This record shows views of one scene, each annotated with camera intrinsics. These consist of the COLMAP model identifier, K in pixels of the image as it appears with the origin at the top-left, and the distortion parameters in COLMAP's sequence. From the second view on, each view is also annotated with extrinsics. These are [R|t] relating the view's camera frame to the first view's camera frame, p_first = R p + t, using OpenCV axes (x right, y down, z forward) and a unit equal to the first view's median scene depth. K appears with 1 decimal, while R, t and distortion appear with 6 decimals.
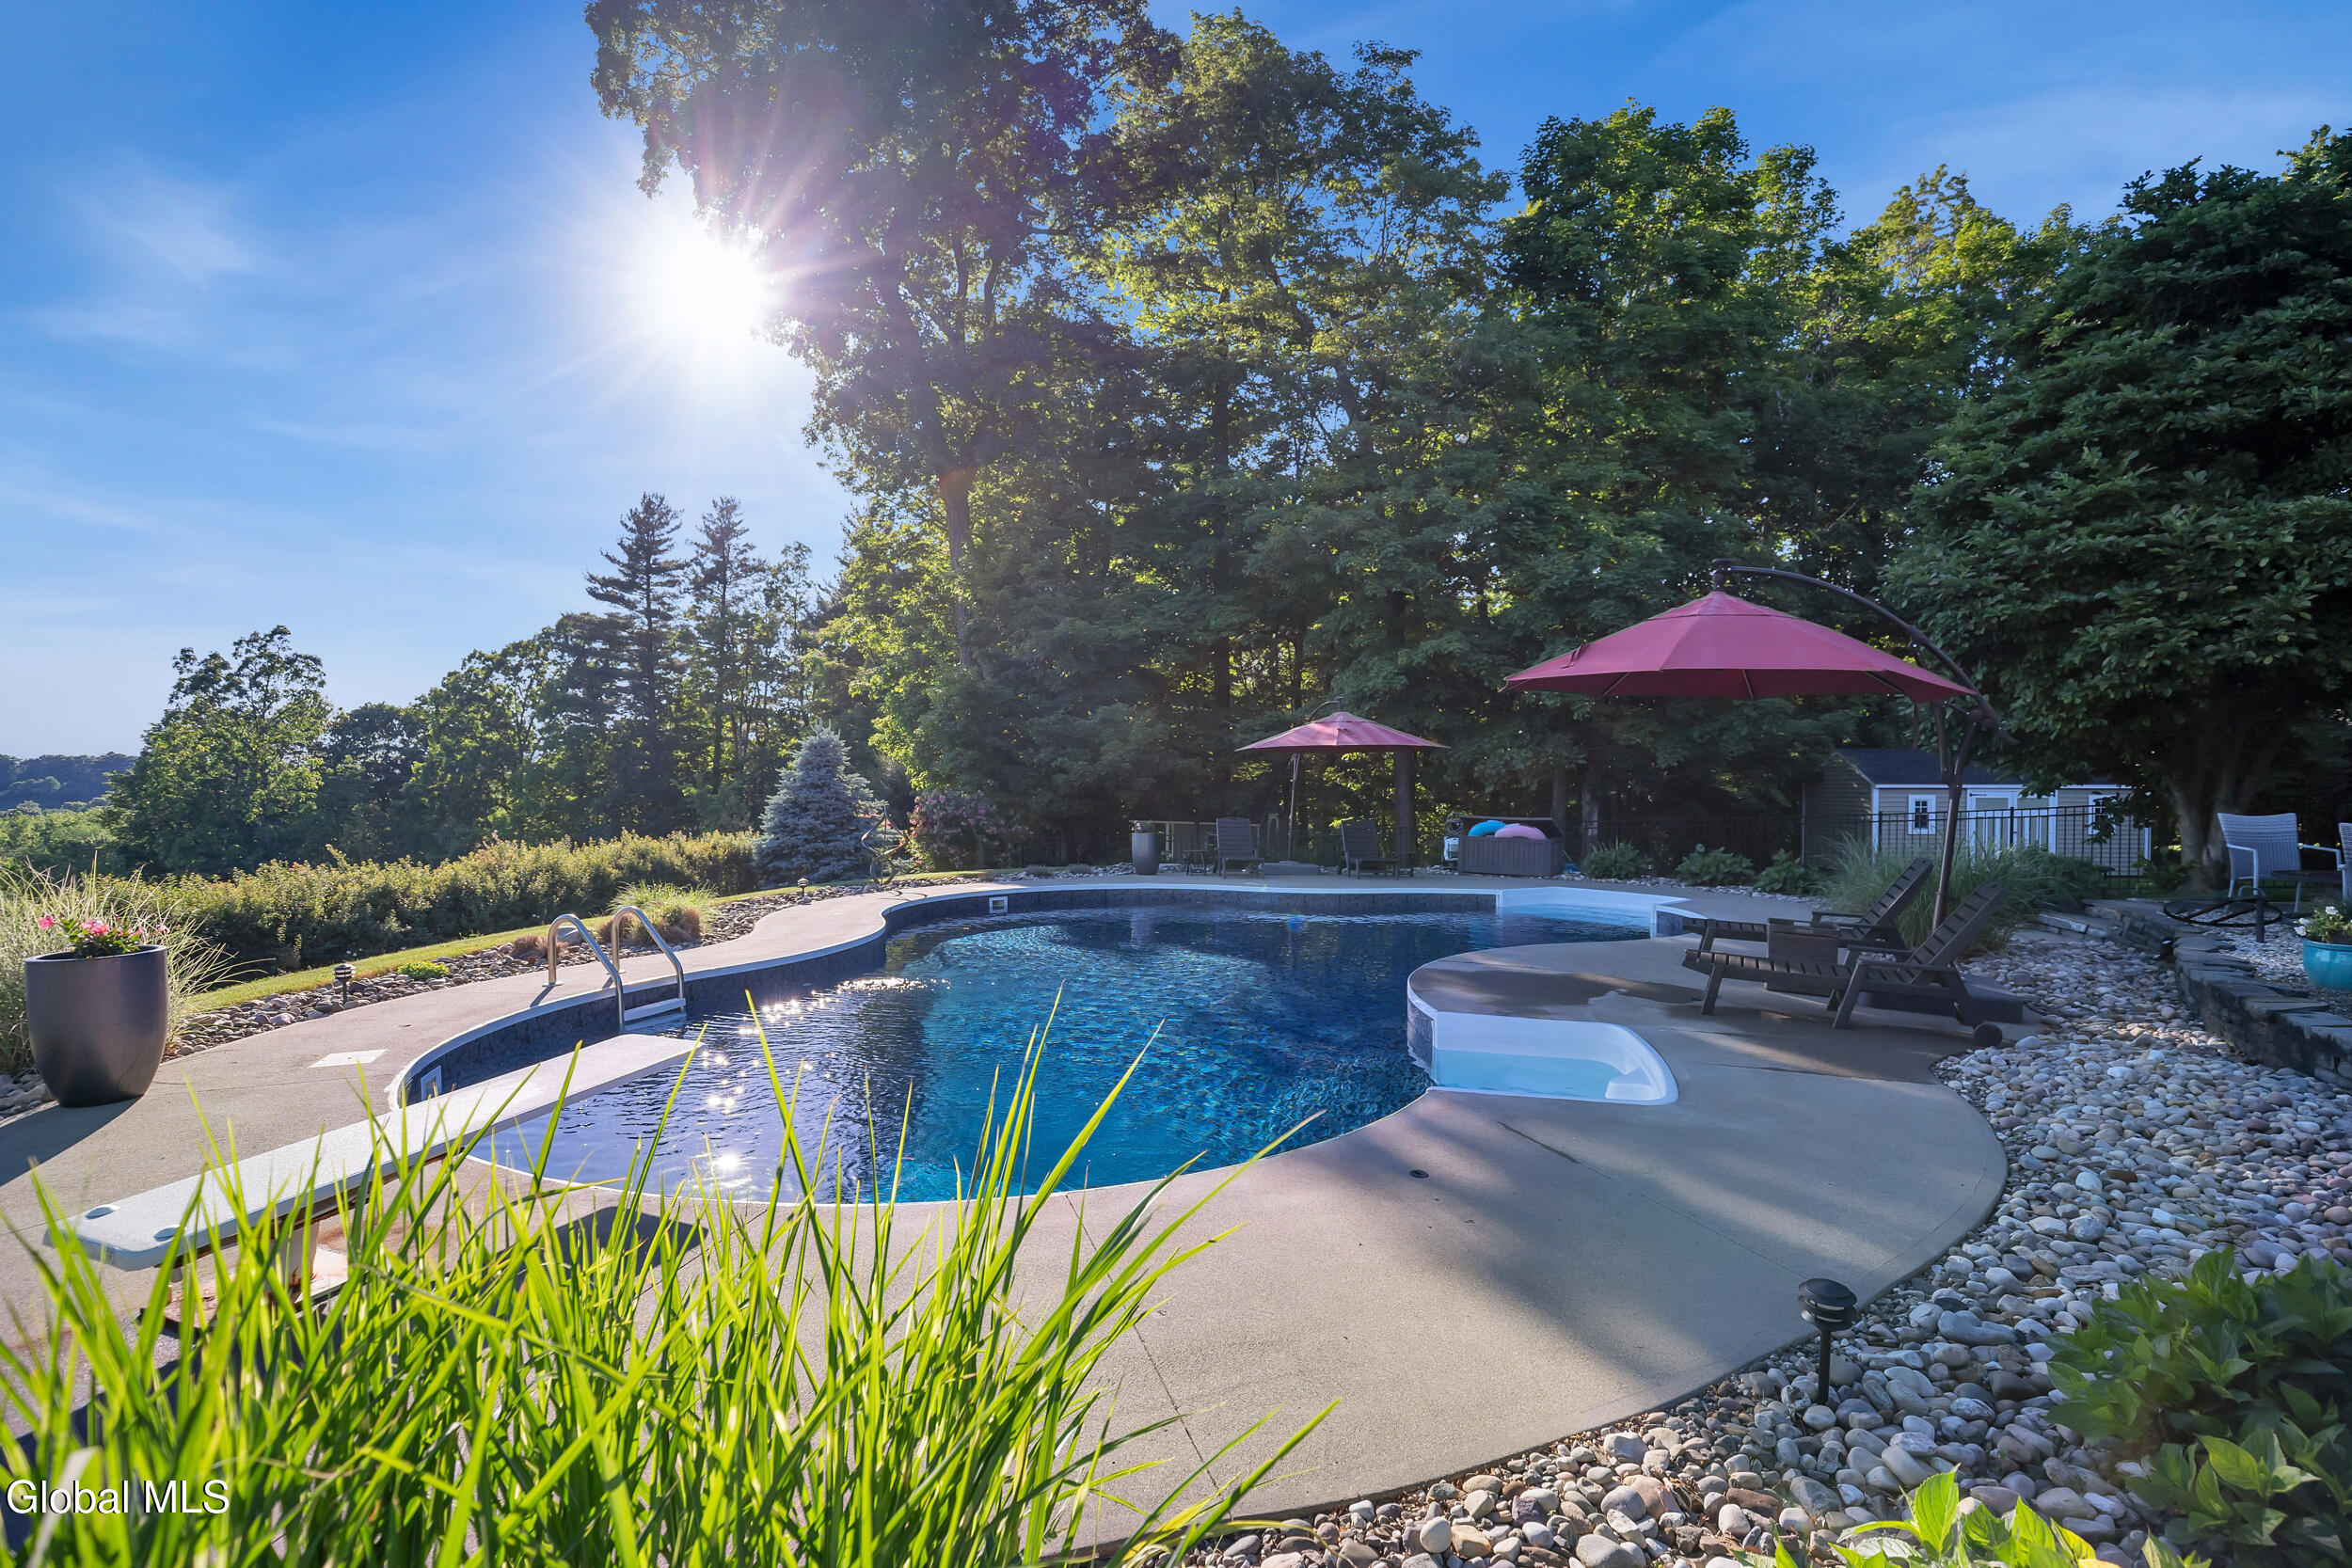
lens RADIAL K [[1102.7, 0, 1183.8], [0, 1102.7, 794.5], [0, 0, 1]] dist [-0.029194, -0.000016]
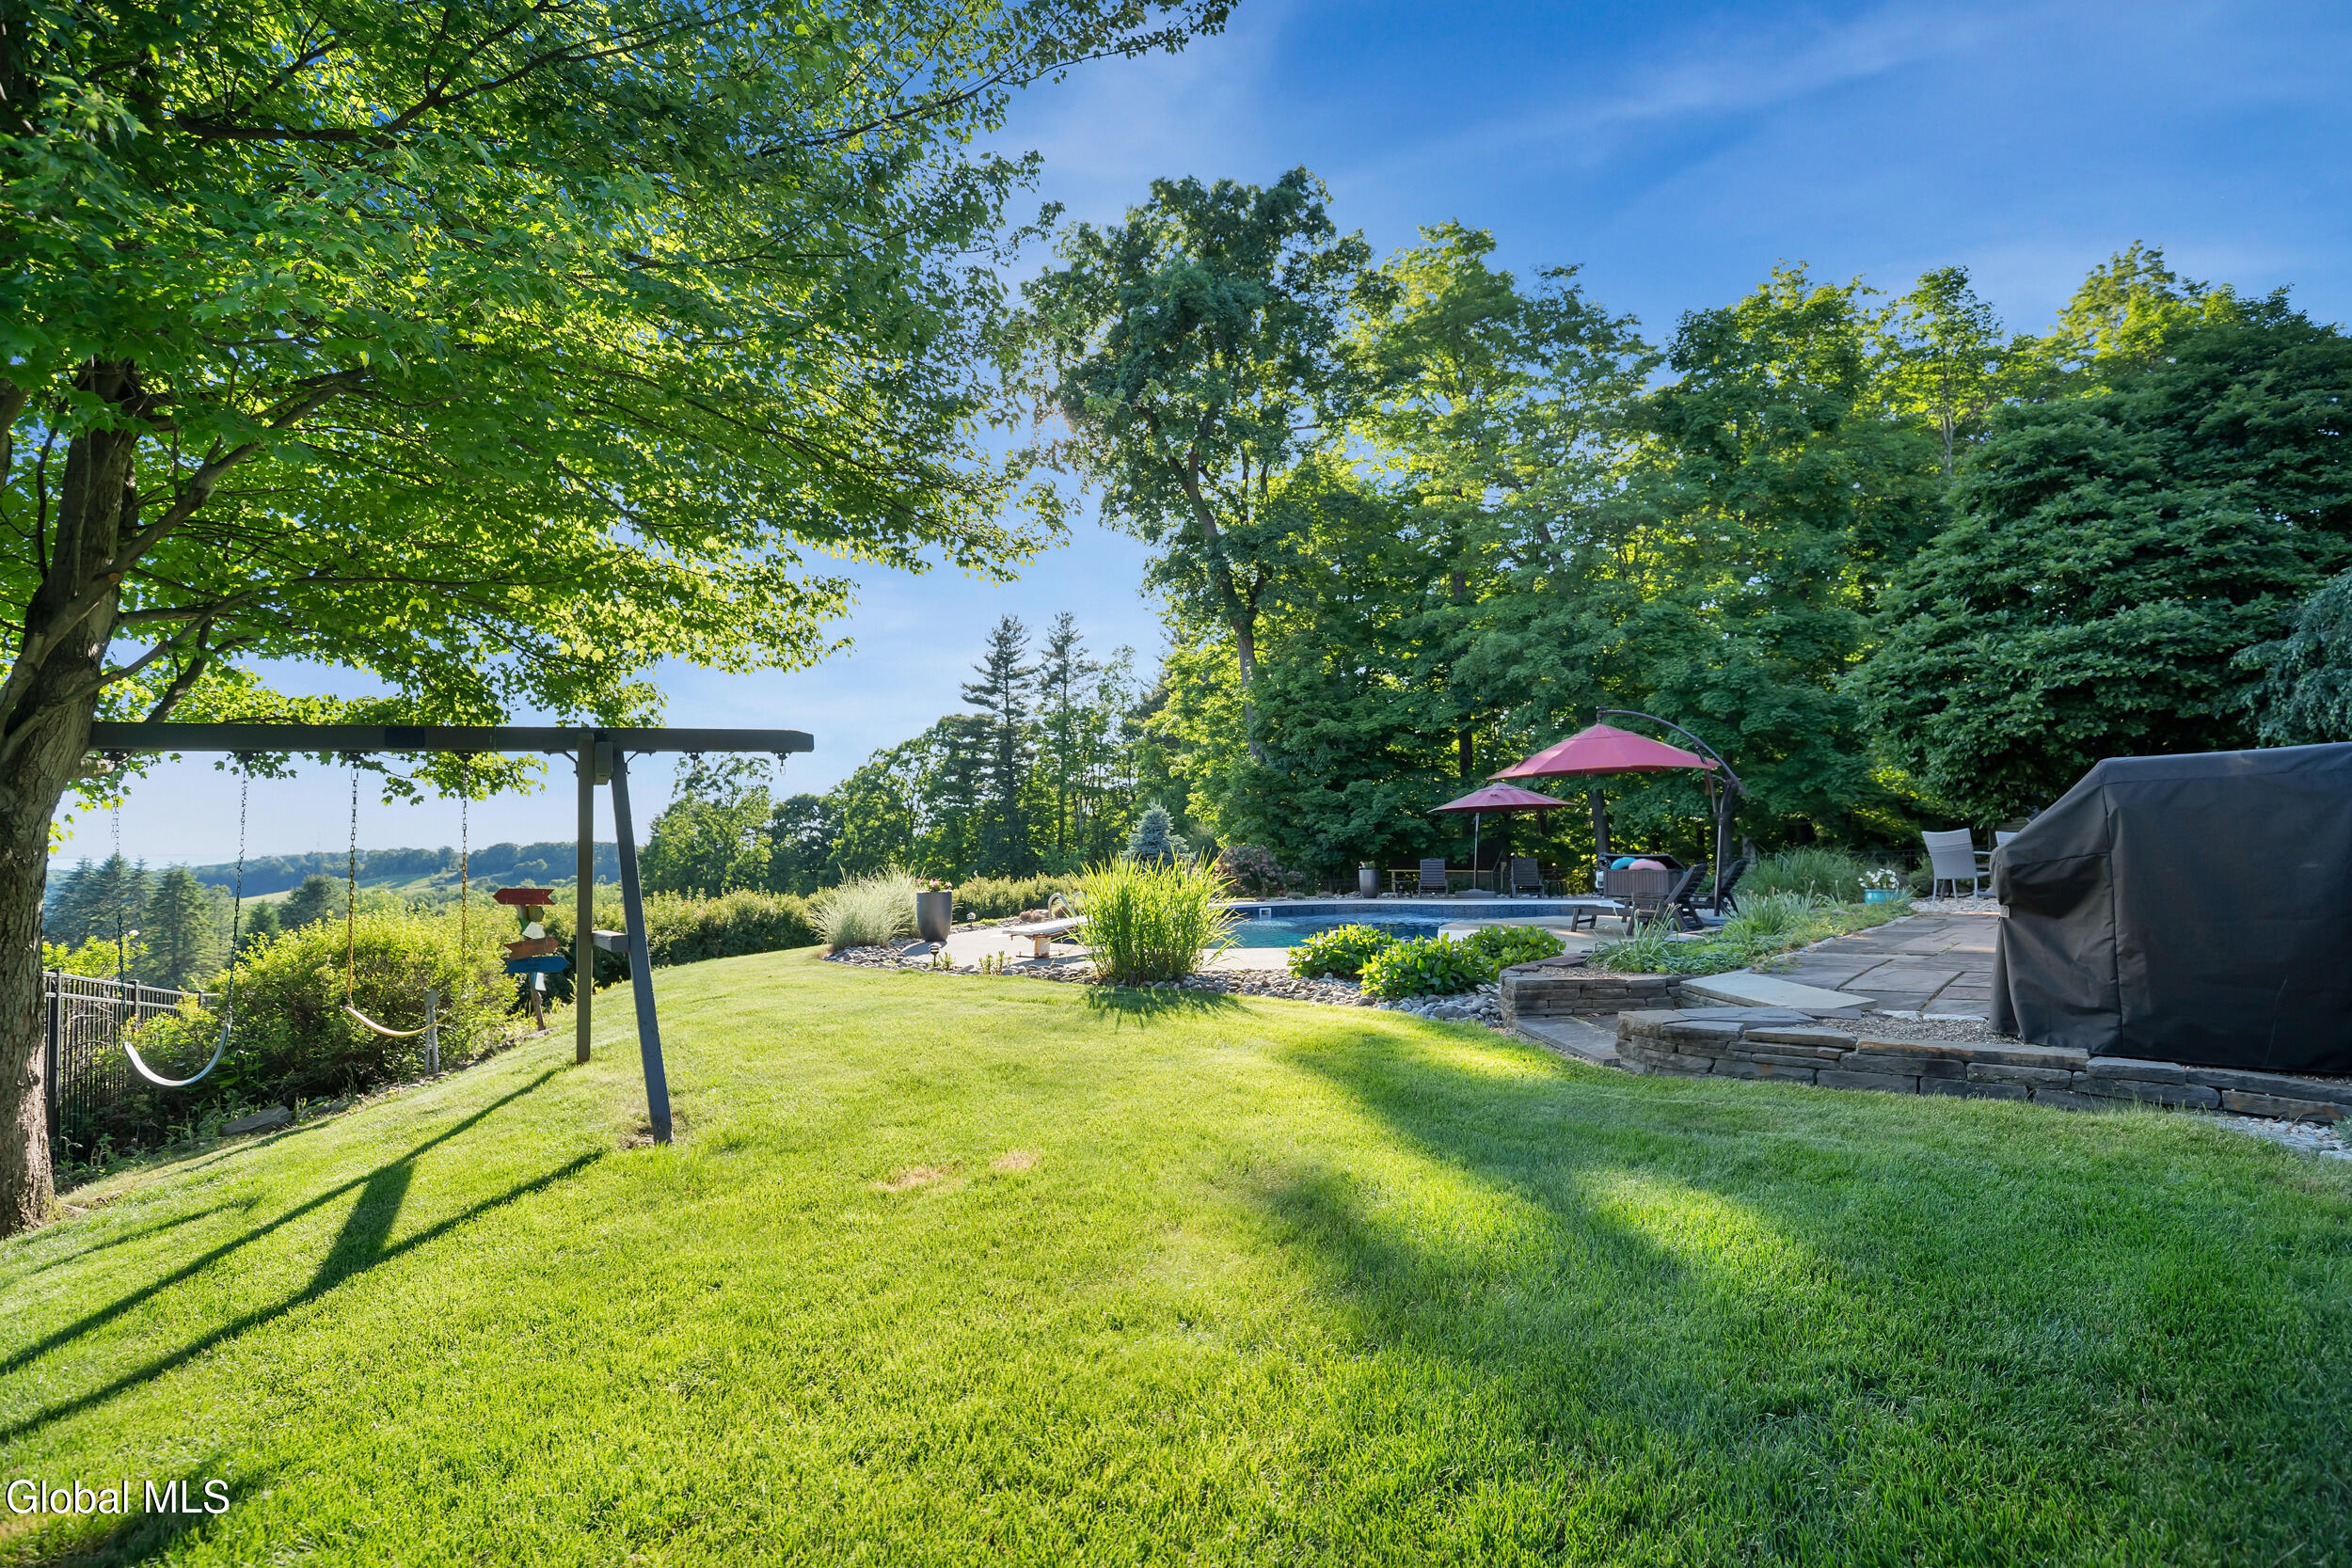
lens RADIAL K [[1109.4, 0, 1176.0], [0, 1109.4, 784.0], [0, 0, 1]] dist [-0.033168, 0.000353]
pose [[0.958541, -0.037243, -0.282511, 0.033259], [0.017571, 0.997261, -0.071850, 0.005432], [0.284413, 0.063907, 0.956569, -0.115696]]
